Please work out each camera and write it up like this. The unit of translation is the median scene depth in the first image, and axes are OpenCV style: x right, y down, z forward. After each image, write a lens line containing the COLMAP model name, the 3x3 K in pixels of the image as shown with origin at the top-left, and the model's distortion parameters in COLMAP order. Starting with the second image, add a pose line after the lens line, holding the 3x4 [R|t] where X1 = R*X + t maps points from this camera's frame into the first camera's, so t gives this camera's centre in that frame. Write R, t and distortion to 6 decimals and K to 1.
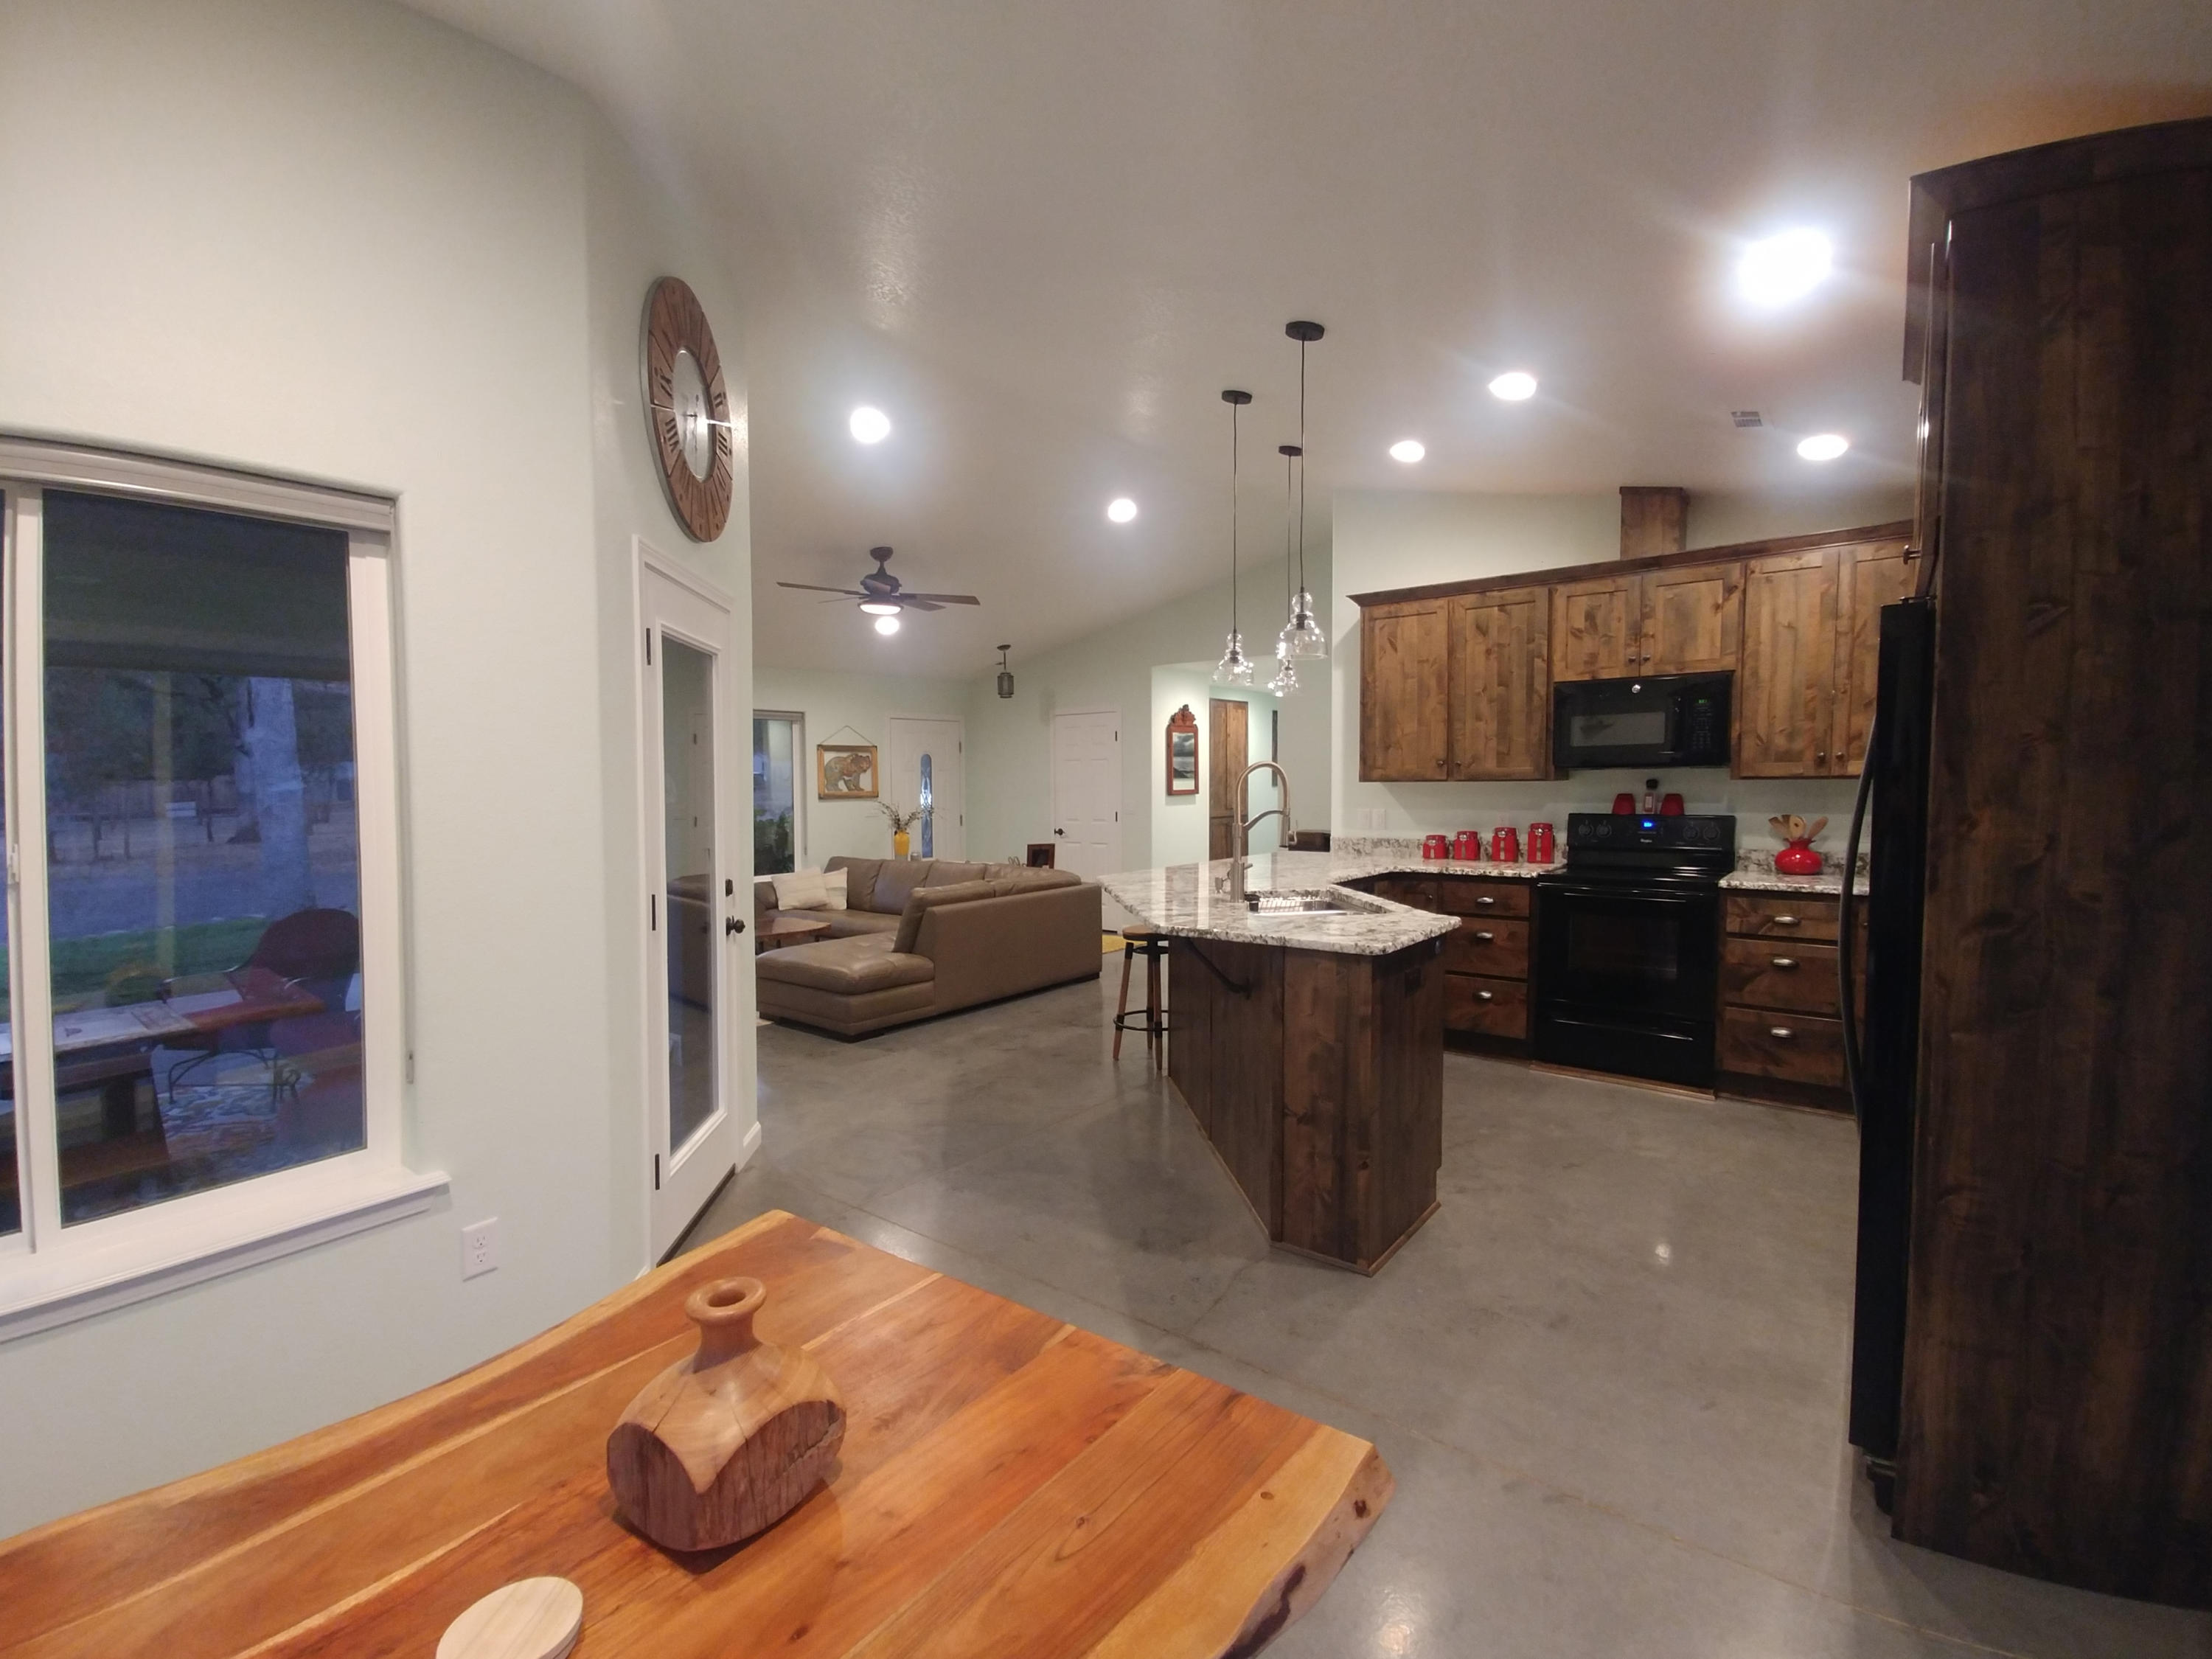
lens RADIAL K [[984.8, 0, 1113.6], [0, 984.8, 840.4], [0, 0, 1]] dist [0.051671, 0.001085]
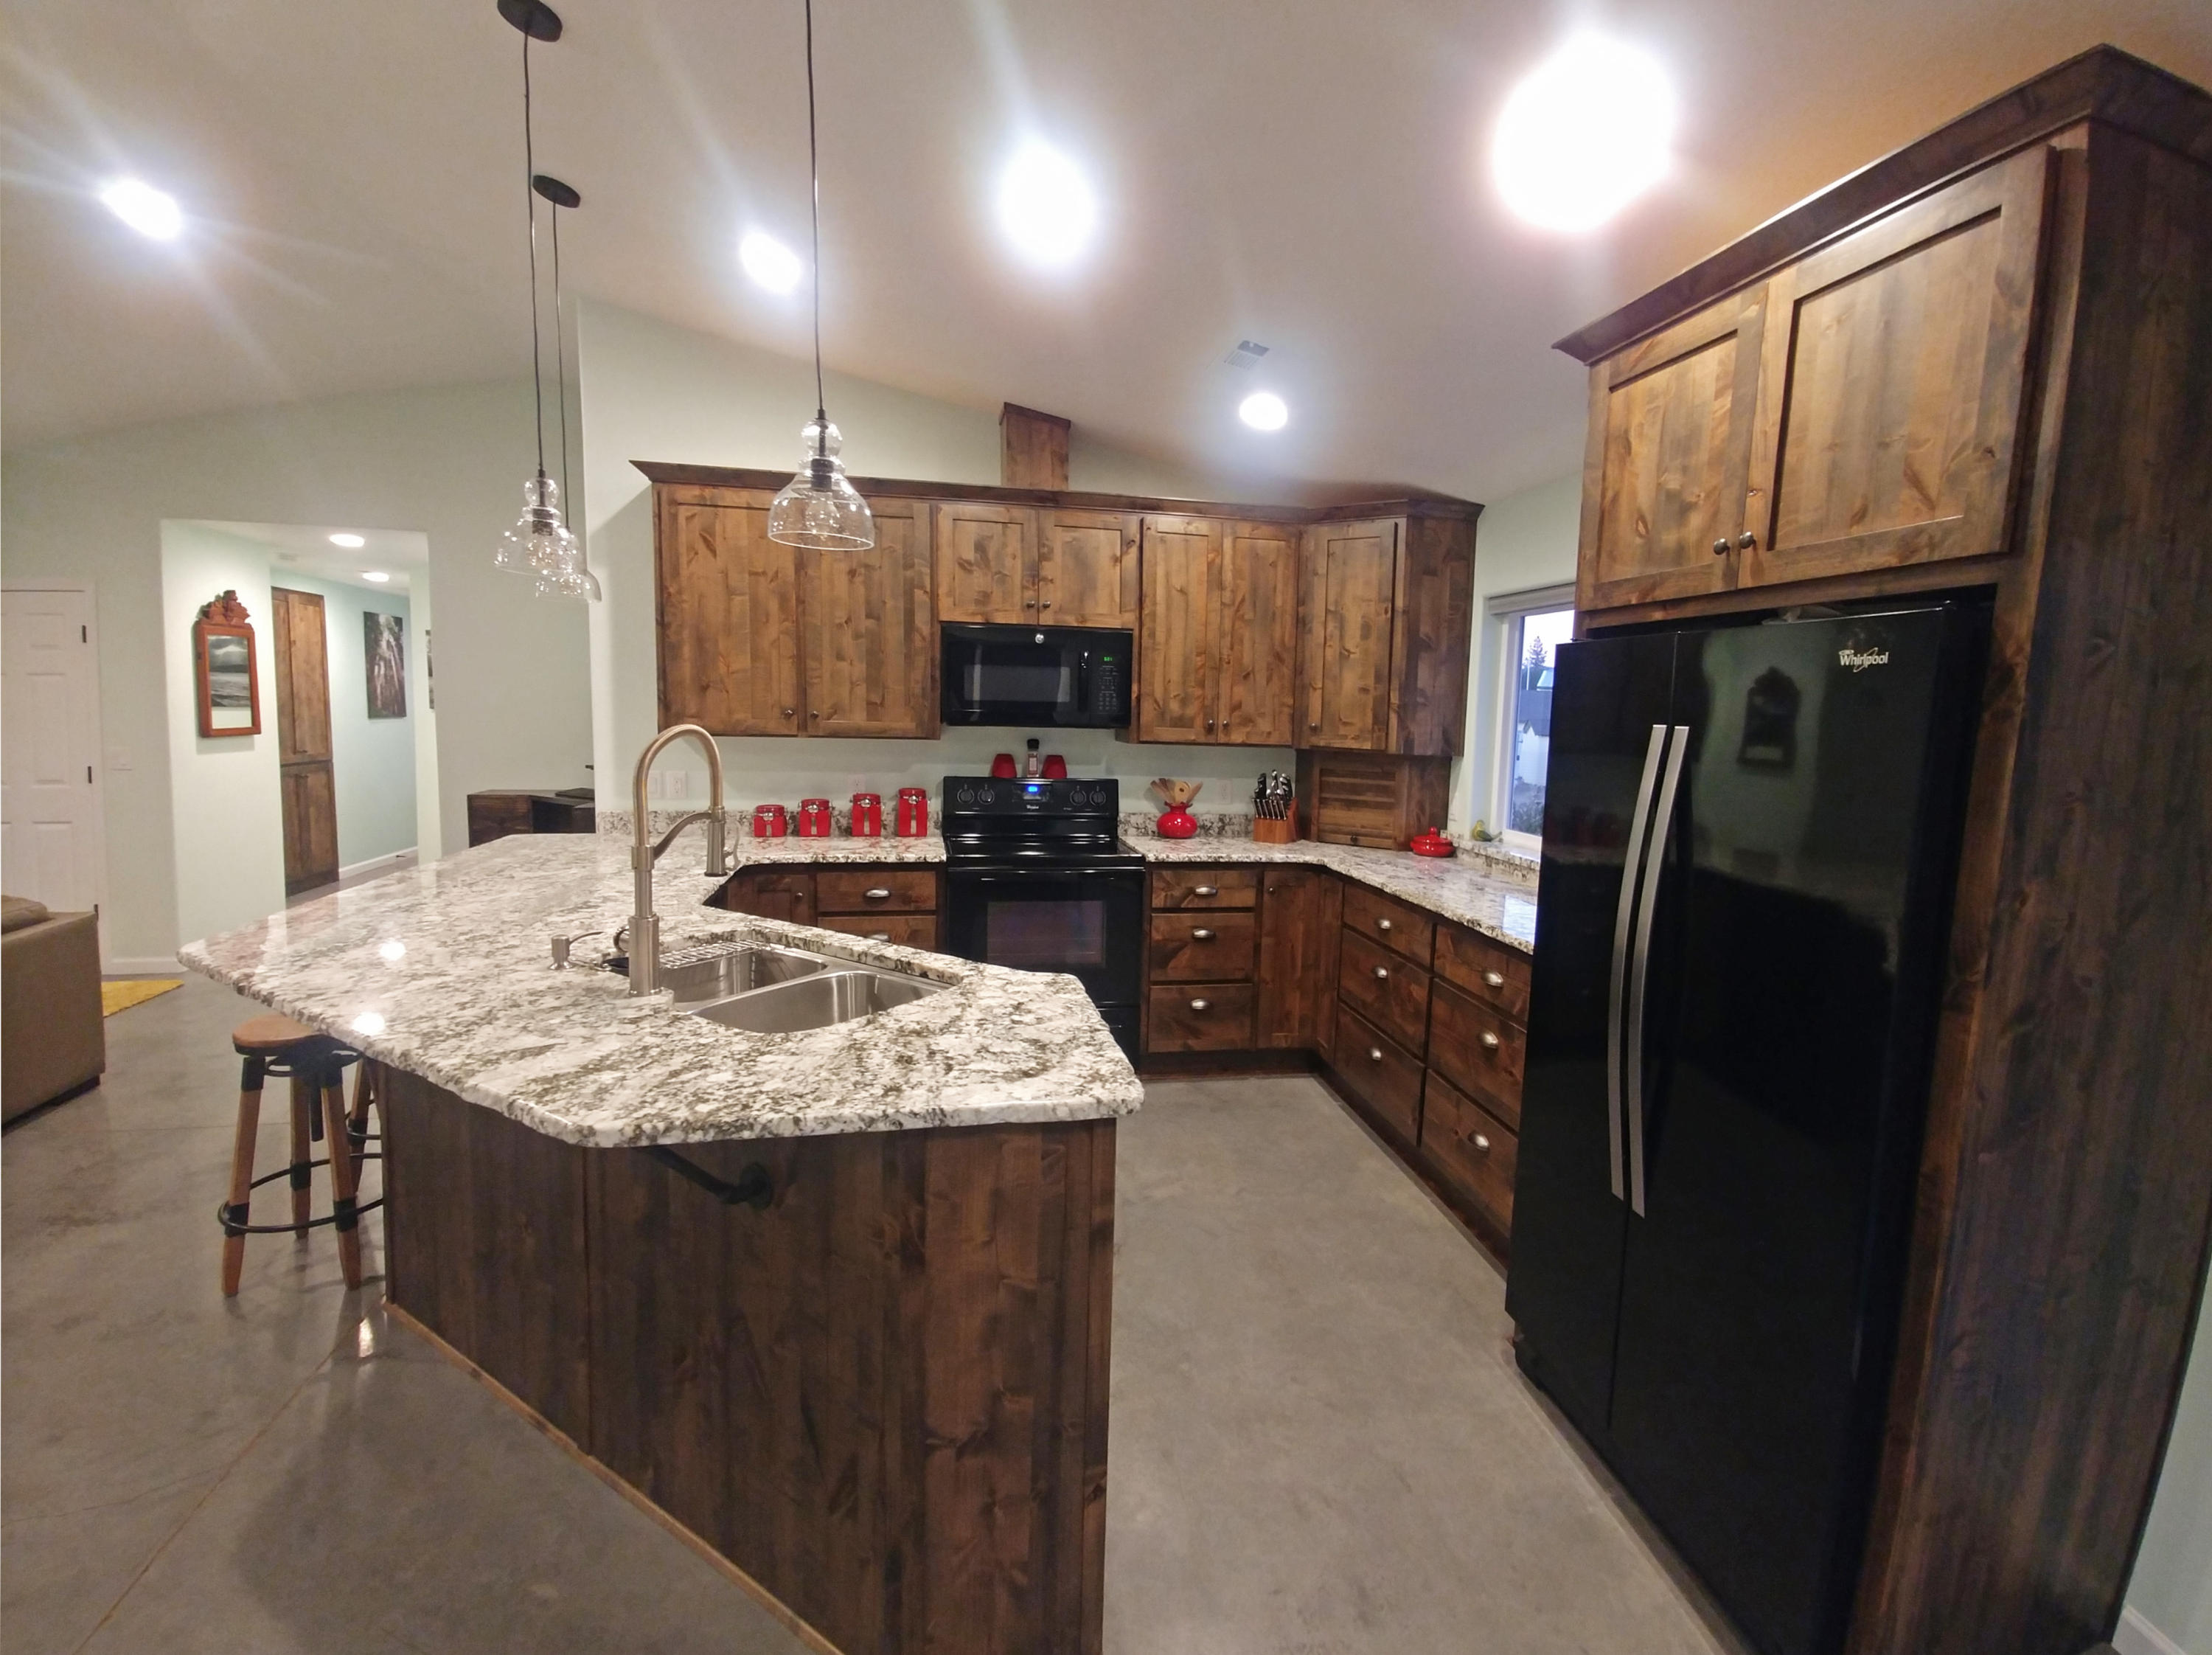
lens RADIAL K [[901.1, 0, 1034.1], [0, 901.1, 781.4], [0, 0, 1]] dist [0.007508, -0.000551]
pose [[0.639329, -0.044326, 0.767655, -0.091653], [0.022432, 0.998987, 0.039002, -0.055144], [-0.768606, -0.007715, 0.639676, 0.476466]]
